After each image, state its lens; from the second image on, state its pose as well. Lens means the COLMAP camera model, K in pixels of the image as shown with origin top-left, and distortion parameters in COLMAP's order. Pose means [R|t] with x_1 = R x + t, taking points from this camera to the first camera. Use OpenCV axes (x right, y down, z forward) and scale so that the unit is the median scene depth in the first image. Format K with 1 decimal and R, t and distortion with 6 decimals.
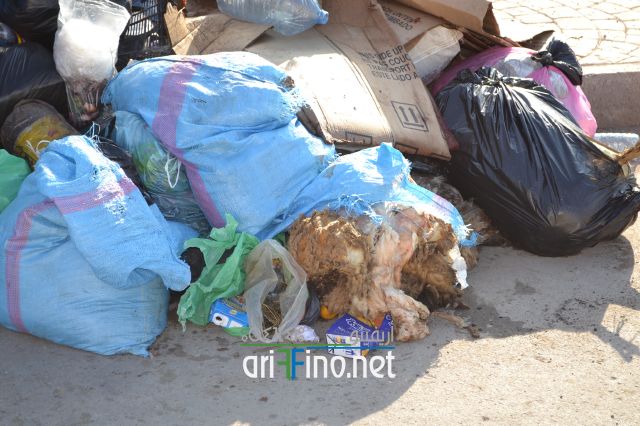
lens RADIAL K [[1487.5, 0, 320.0], [0, 1487.5, 213.0], [0, 0, 1]] dist [0.026711, 0.234789]
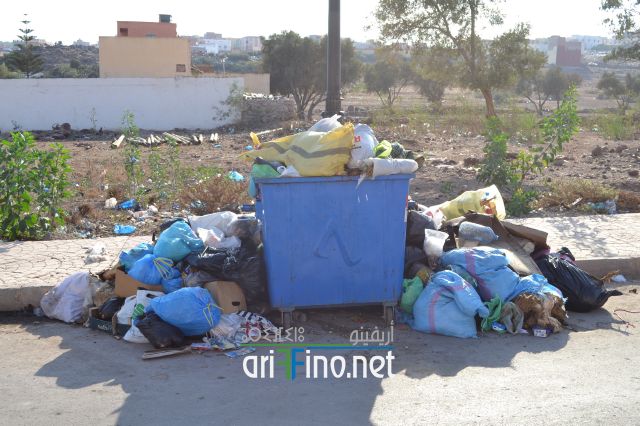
lens RADIAL K [[703.5, 0, 320.0], [0, 703.5, 213.0], [0, 0, 1]] dist [-0.065731, -0.004272]
pose [[0.999802, -0.006298, 0.018864, -0.458181], [0.010272, 0.975748, -0.218654, 0.152545], [-0.017029, 0.218804, 0.975620, -0.478567]]
